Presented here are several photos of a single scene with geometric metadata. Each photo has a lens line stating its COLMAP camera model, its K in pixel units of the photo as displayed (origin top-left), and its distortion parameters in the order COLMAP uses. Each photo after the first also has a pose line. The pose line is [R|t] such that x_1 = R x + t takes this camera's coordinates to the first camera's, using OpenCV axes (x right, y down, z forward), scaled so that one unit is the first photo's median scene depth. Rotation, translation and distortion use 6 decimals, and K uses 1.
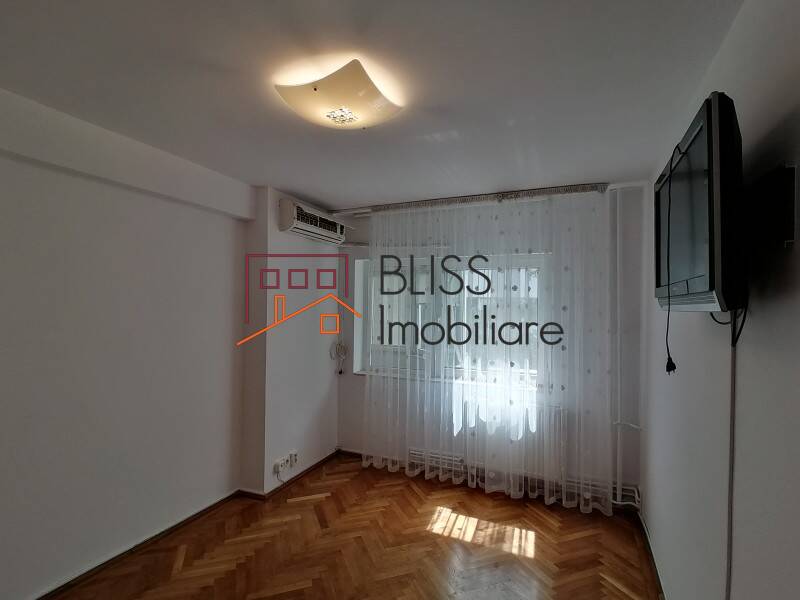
lens RADIAL K [[396.4, 0, 400.0], [0, 396.4, 300.0], [0, 0, 1]] dist [0.034319, -0.022708]
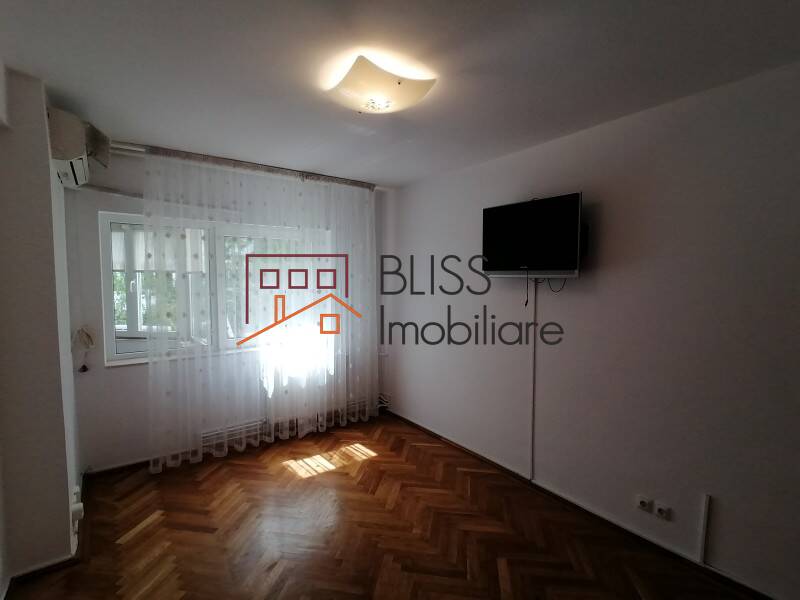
lens RADIAL K [[396.4, 0, 400.0], [0, 396.4, 300.0], [0, 0, 1]] dist [0.034319, -0.022708]
pose [[0.502216, -0.063285, 0.862423, -0.603690], [-0.009427, 0.996859, 0.078640, -0.003707], [-0.864691, -0.047624, 0.500042, 0.201319]]
